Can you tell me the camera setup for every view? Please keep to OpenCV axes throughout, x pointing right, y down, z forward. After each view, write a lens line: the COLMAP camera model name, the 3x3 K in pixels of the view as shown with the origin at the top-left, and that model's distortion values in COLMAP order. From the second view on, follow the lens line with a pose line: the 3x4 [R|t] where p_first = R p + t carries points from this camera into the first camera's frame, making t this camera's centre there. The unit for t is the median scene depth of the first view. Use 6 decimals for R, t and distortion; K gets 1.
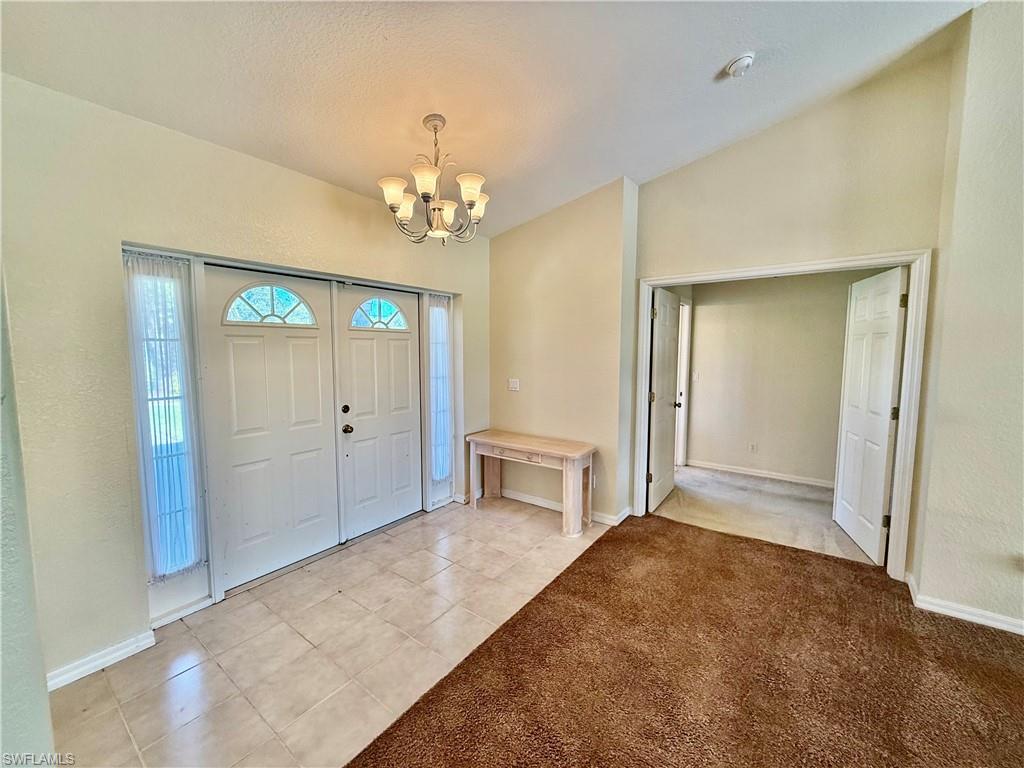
lens RADIAL K [[408.6, 0, 509.2], [0, 408.6, 382.6], [0, 0, 1]] dist [0.000481, 0.000384]
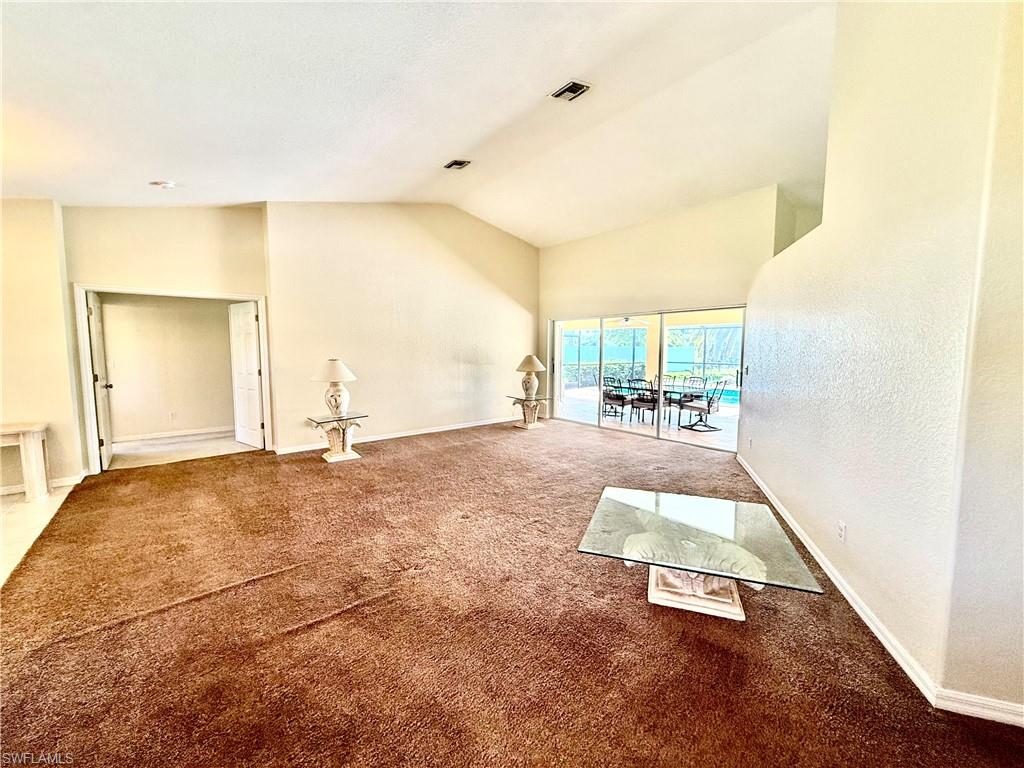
lens RADIAL K [[408.6, 0, 509.2], [0, 408.6, 382.6], [0, 0, 1]] dist [0.000481, 0.000384]
pose [[0.247974, -0.084495, 0.965075, -0.617886], [0.079734, 0.994589, 0.066592, 0.075553], [-0.965480, 0.060436, 0.253369, -0.614630]]
